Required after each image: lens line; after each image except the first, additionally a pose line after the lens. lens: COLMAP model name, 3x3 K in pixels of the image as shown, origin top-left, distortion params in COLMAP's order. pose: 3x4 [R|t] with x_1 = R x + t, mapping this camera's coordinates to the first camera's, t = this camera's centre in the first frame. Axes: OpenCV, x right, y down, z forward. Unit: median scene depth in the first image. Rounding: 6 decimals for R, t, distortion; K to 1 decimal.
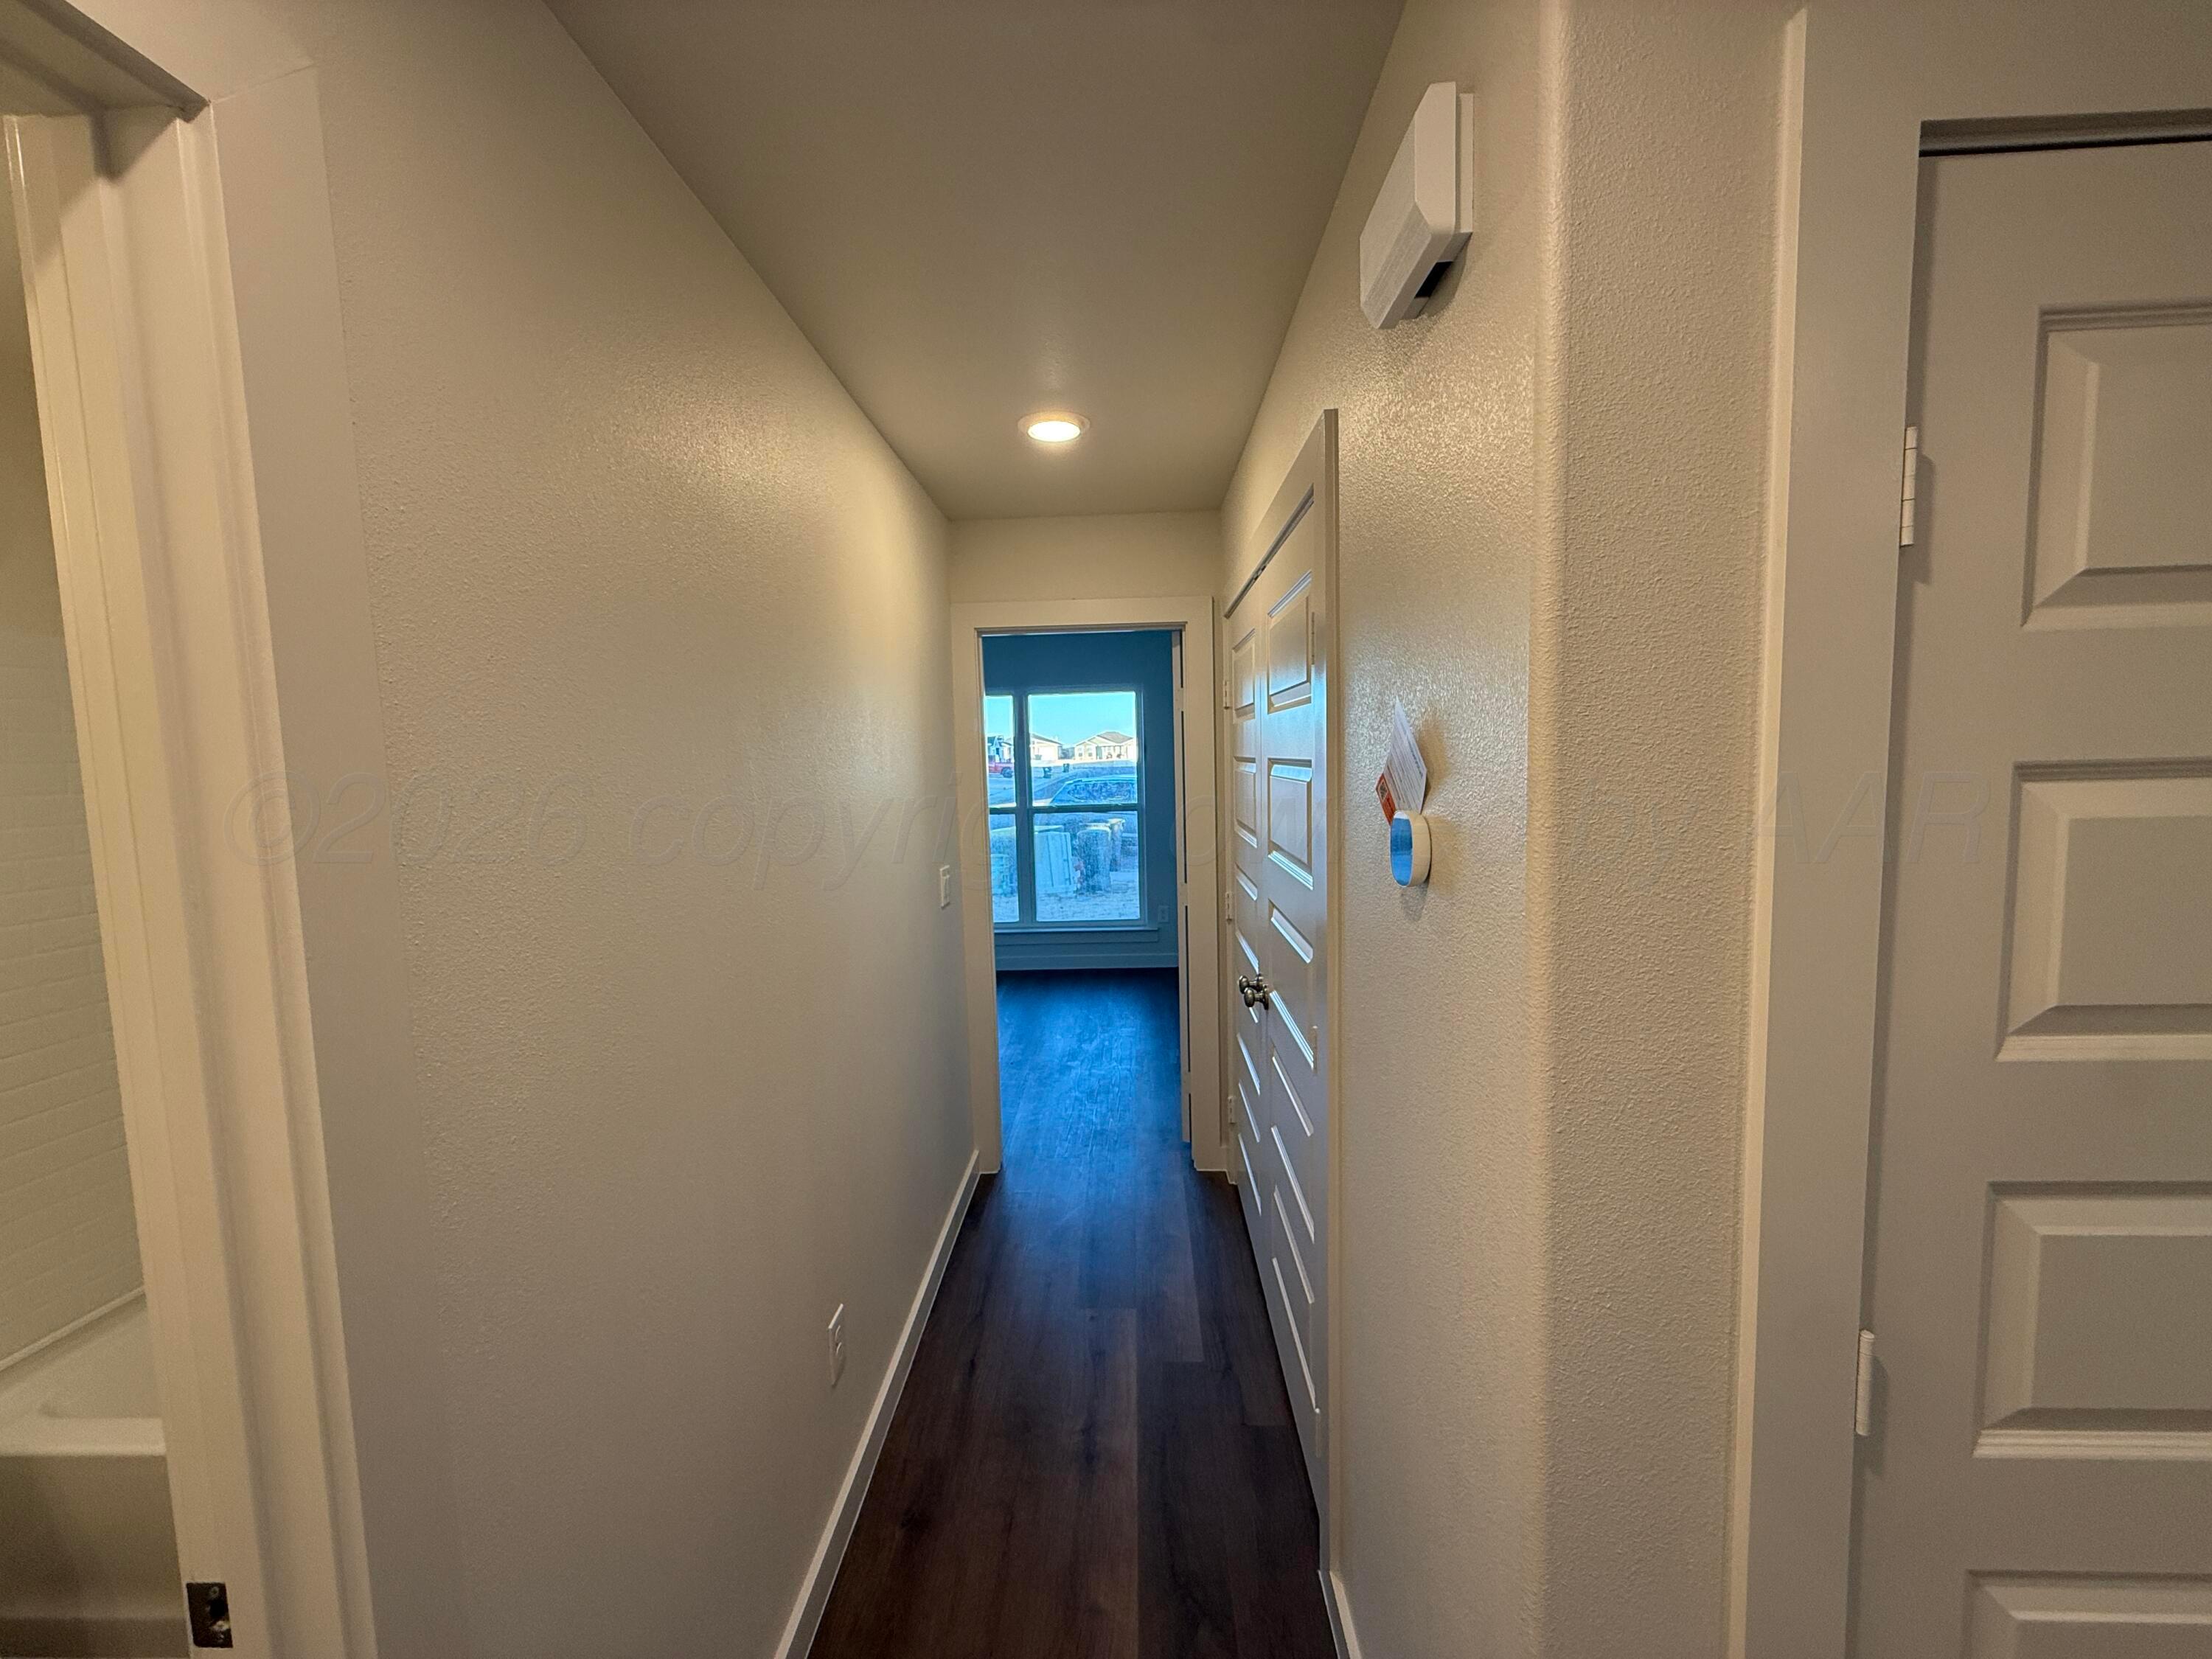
lens RADIAL K [[879.7, 0, 1106.0], [0, 879.7, 829.5], [0, 0, 1]] dist [-0.000621, 0.000014]
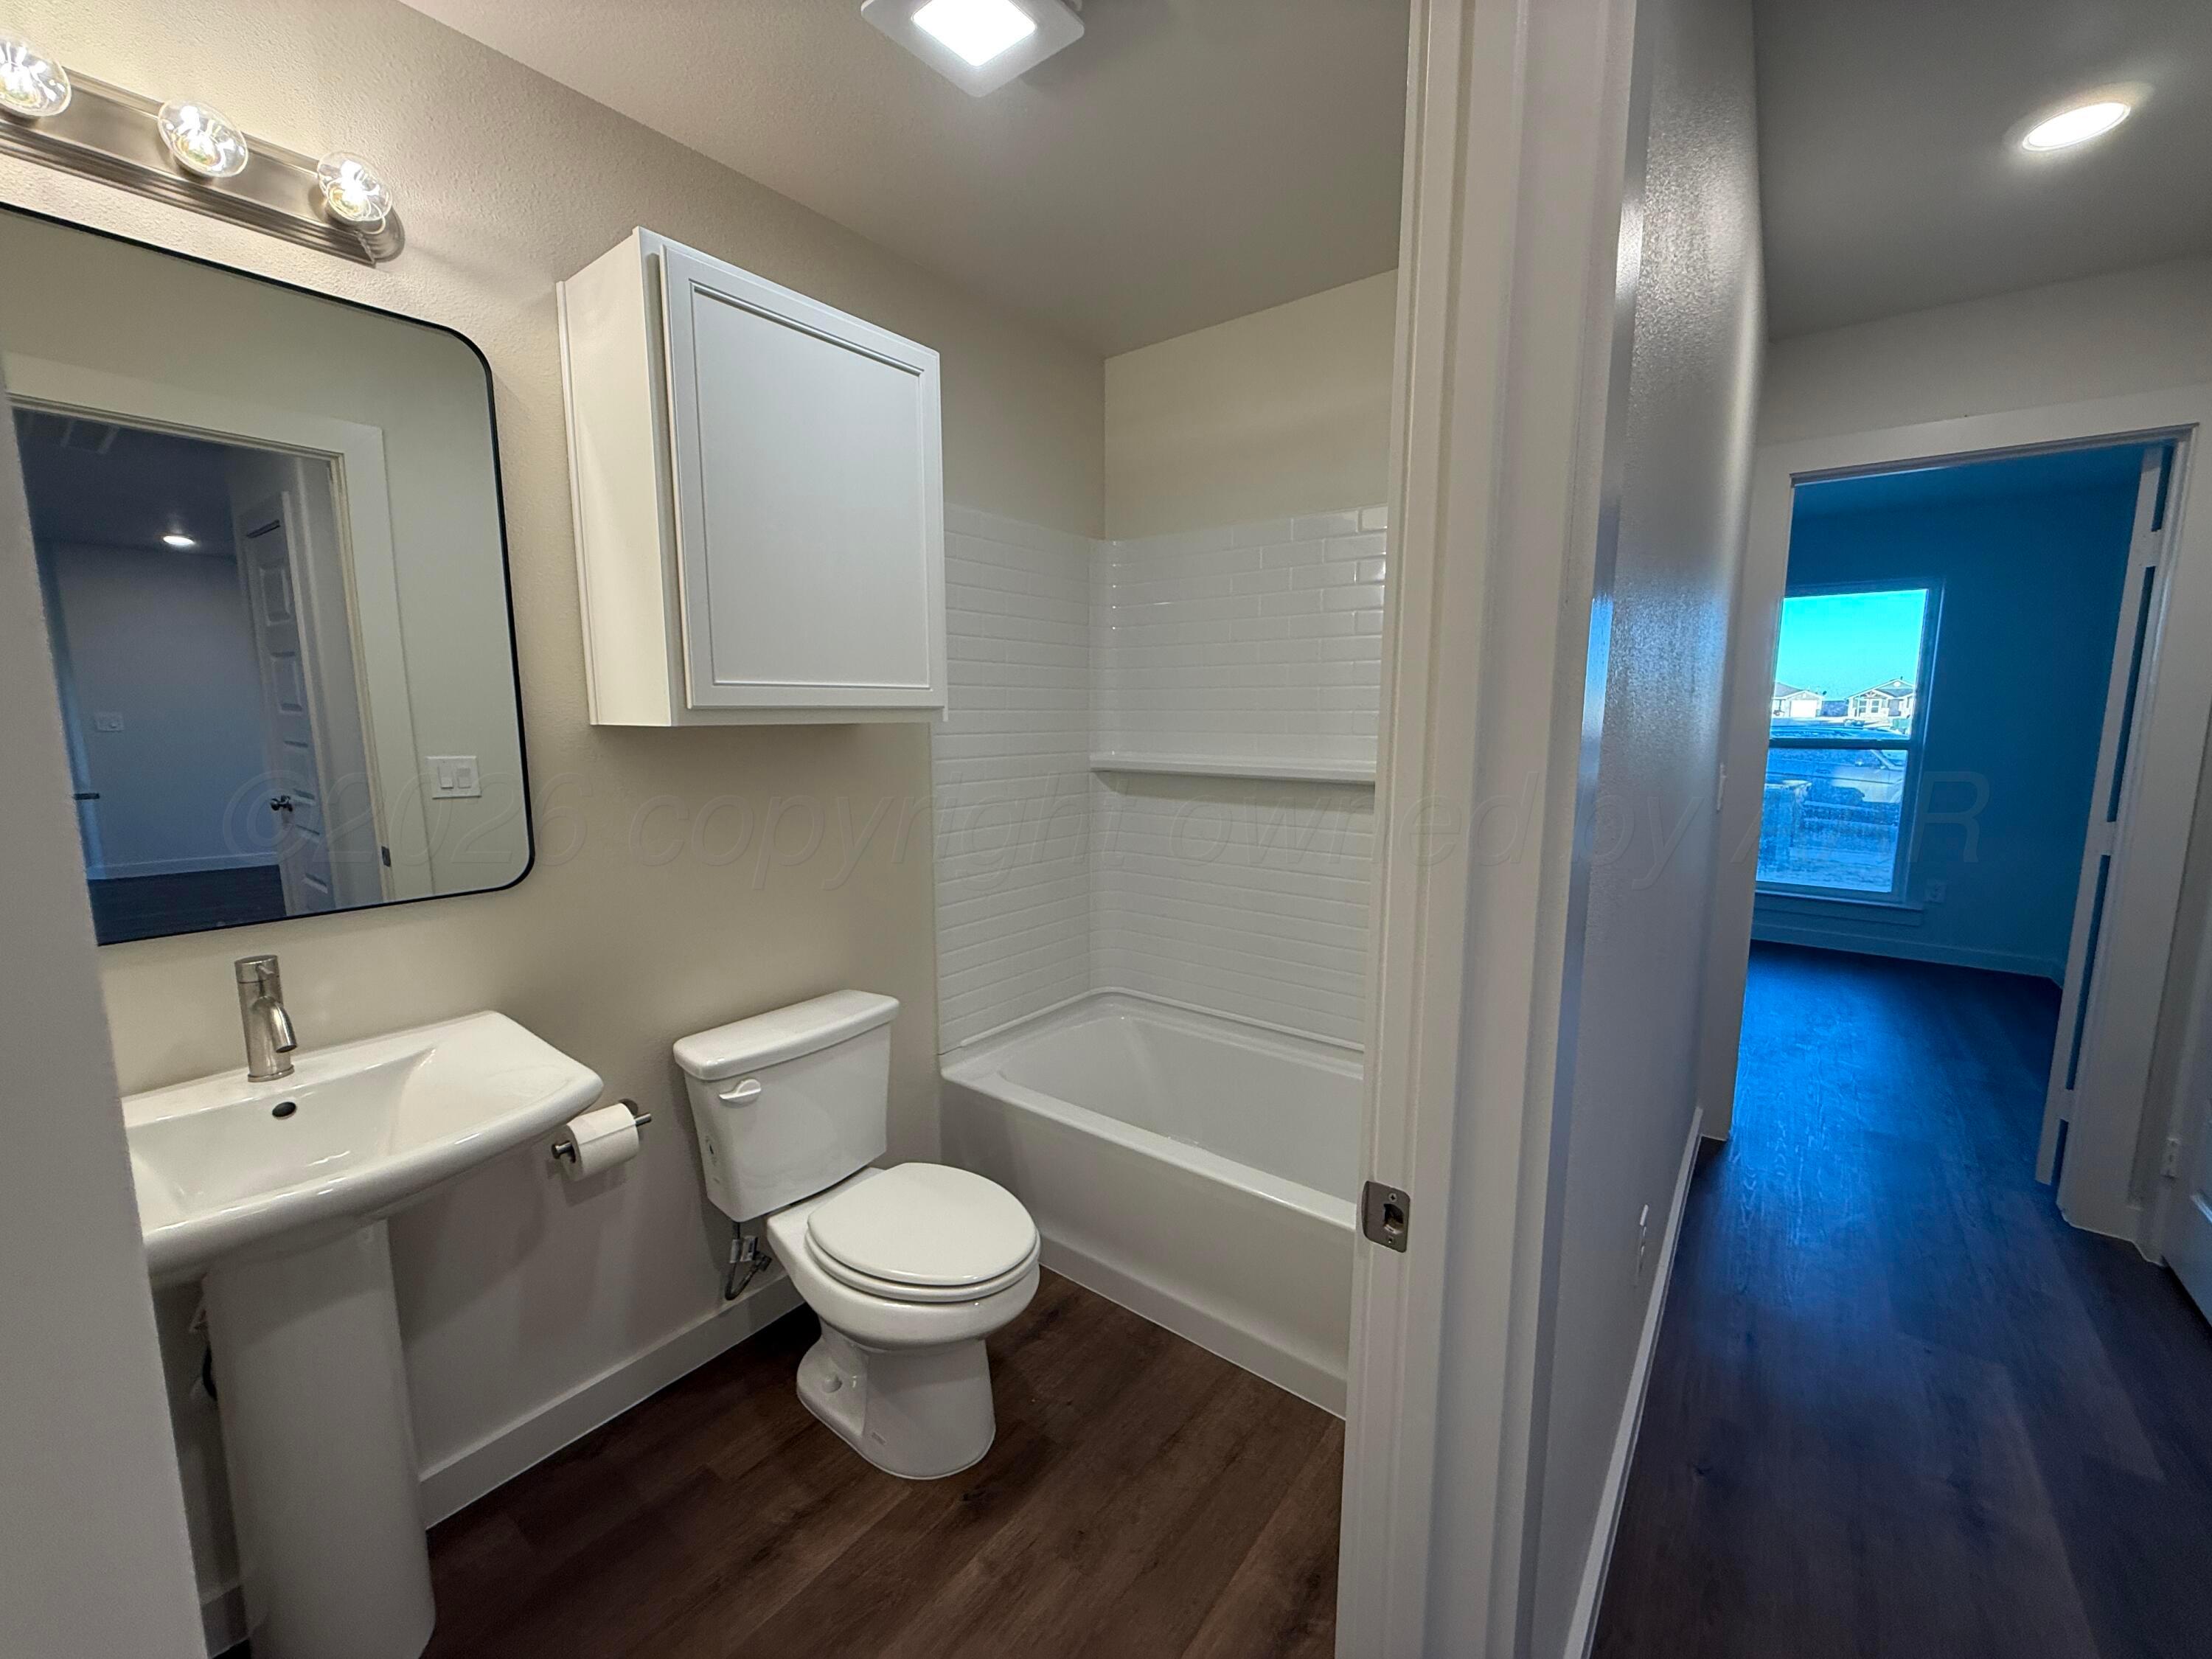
lens RADIAL K [[879.7, 0, 1106.0], [0, 879.7, 829.5], [0, 0, 1]] dist [-0.000621, 0.000014]
pose [[0.808950, 0.110459, -0.577406, -0.151941], [-0.077425, 0.993652, 0.081615, 0.073241], [0.582756, -0.021317, 0.812368, -0.019777]]
